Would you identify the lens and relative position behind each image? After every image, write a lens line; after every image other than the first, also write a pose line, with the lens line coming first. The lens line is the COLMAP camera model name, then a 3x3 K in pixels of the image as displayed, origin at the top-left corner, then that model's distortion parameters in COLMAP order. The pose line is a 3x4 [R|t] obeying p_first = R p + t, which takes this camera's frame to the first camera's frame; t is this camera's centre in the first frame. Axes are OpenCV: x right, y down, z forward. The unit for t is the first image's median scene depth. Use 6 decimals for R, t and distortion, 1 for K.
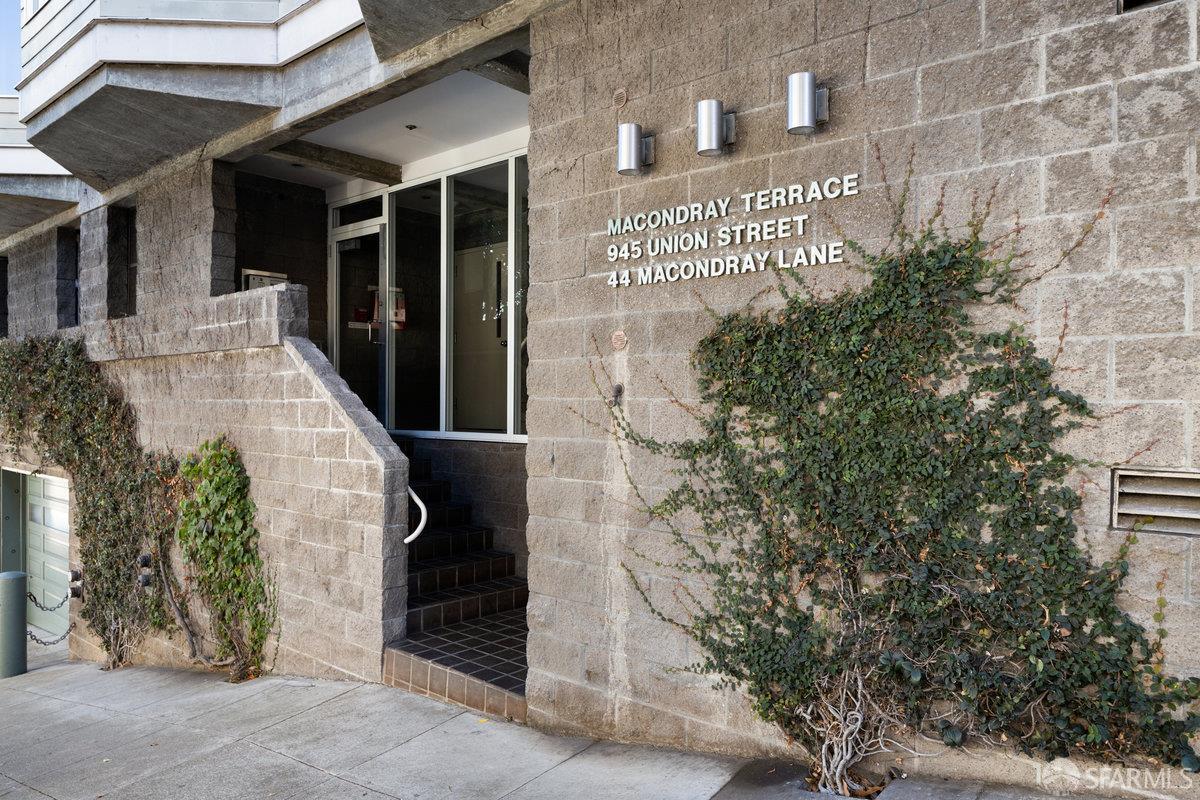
lens RADIAL K [[2636.8, 0, 600.0], [0, 2636.8, 400.0], [0, 0, 1]] dist [-0.129057, -0.173518]
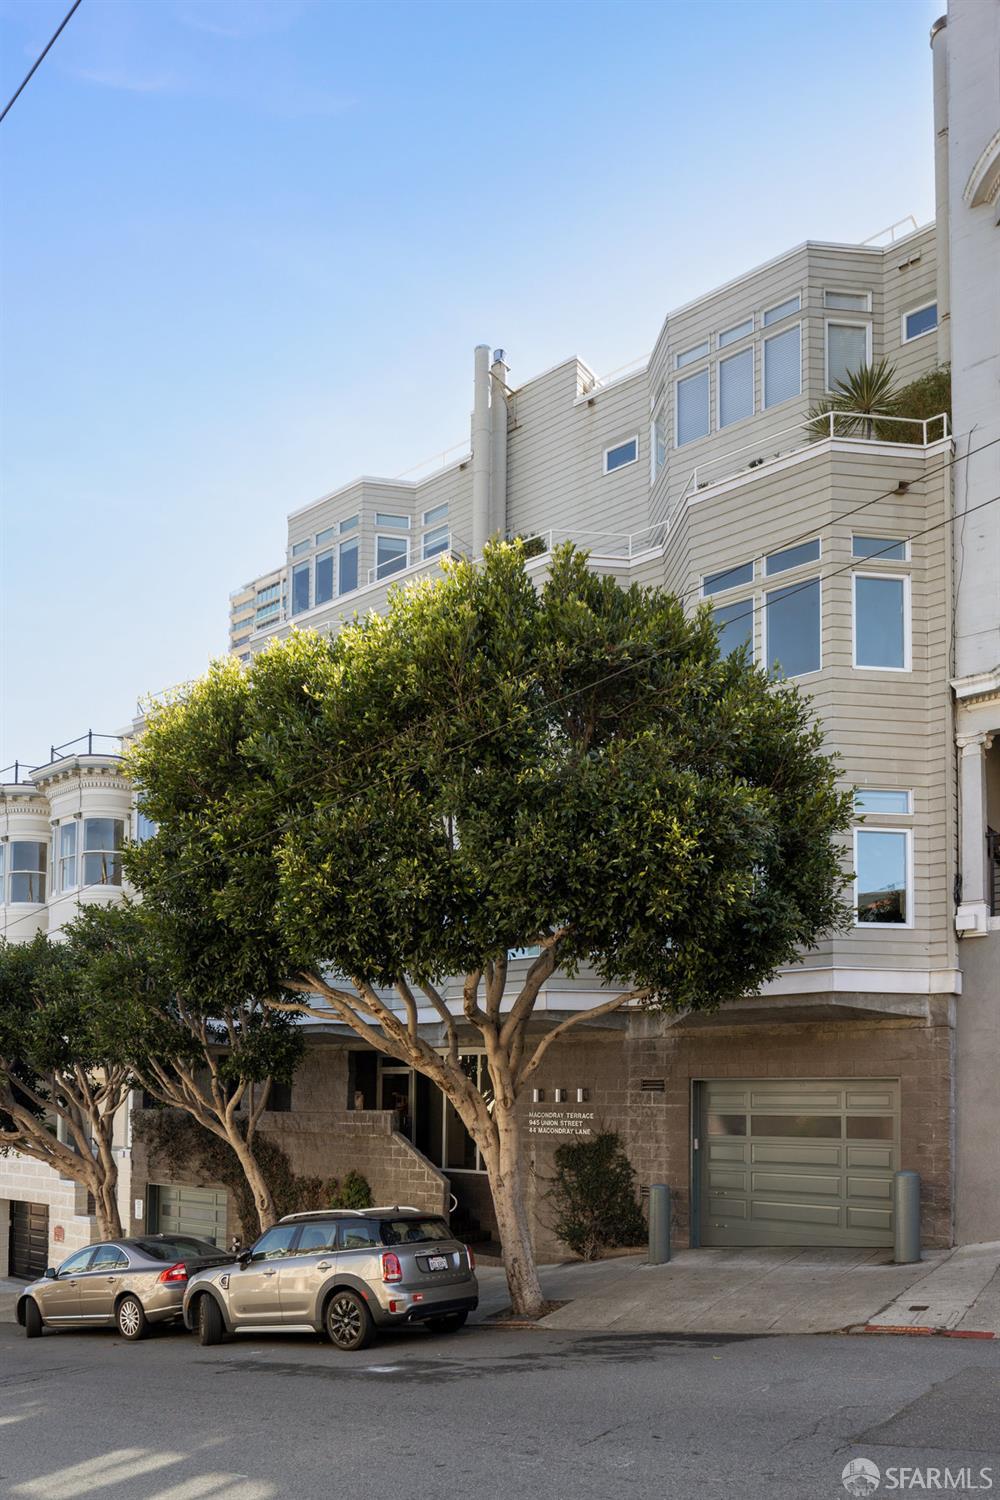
lens RADIAL K [[3296.0, 0, 500.0], [0, 3296.0, 750.0], [0, 0, 1]] dist [-0.129057, -0.173518]
pose [[0.999852, 0.005856, 0.016187, -0.117366], [-0.004111, 0.994378, -0.105813, -0.091524], [-0.016716, 0.105730, 0.994254, -3.618353]]
